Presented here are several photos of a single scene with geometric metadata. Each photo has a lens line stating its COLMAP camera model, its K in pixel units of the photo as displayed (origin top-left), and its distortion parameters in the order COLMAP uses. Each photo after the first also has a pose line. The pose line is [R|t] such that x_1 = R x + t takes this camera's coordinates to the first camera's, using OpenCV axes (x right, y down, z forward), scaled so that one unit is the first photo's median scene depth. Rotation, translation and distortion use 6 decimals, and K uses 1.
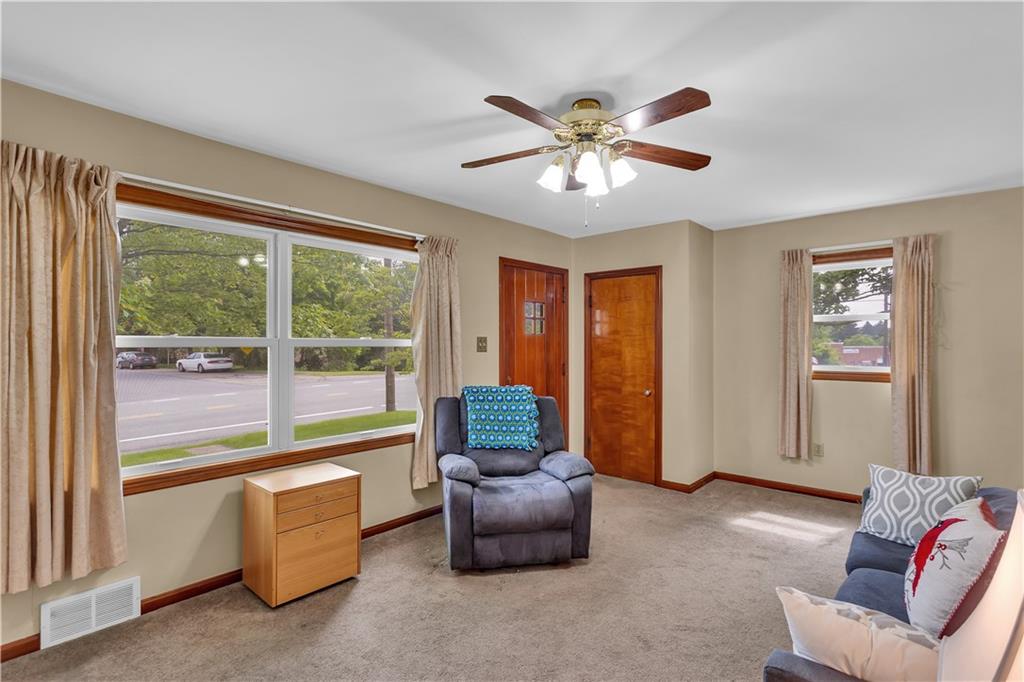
lens RADIAL K [[465.8, 0, 507.9], [0, 465.8, 339.7], [0, 0, 1]] dist [-0.003905, 0.001774]
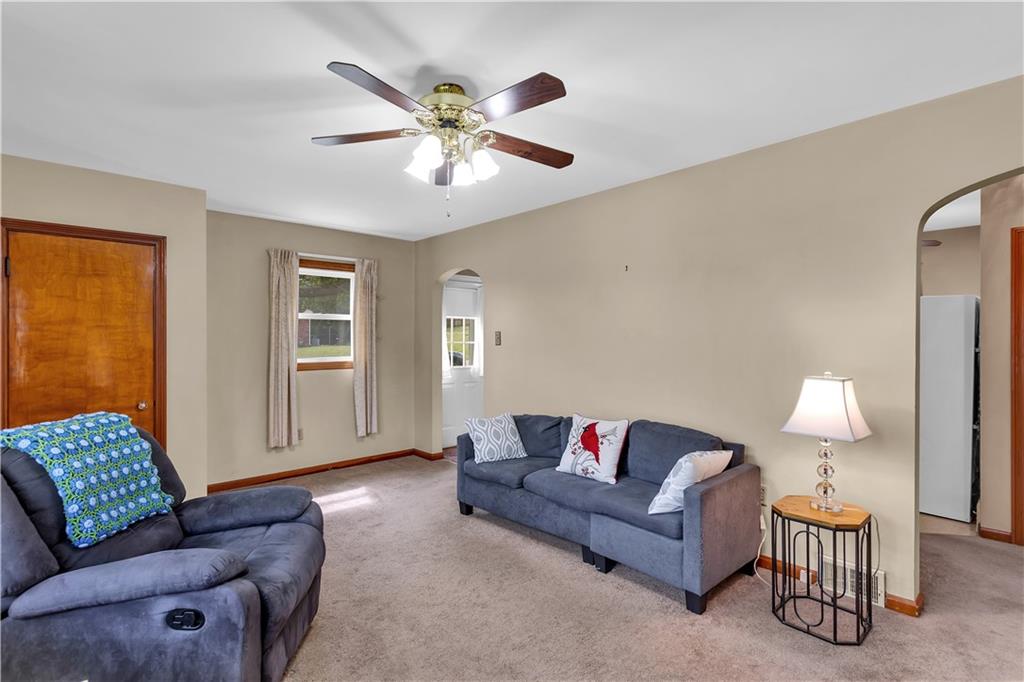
lens RADIAL K [[465.8, 0, 507.6], [0, 465.8, 340.8], [0, 0, 1]] dist [-0.003905, 0.001774]
pose [[0.153170, -0.005718, 0.988183, -0.357172], [-0.005093, 0.999965, 0.006575, 0.003725], [-0.988187, -0.006040, 0.153136, 0.339395]]
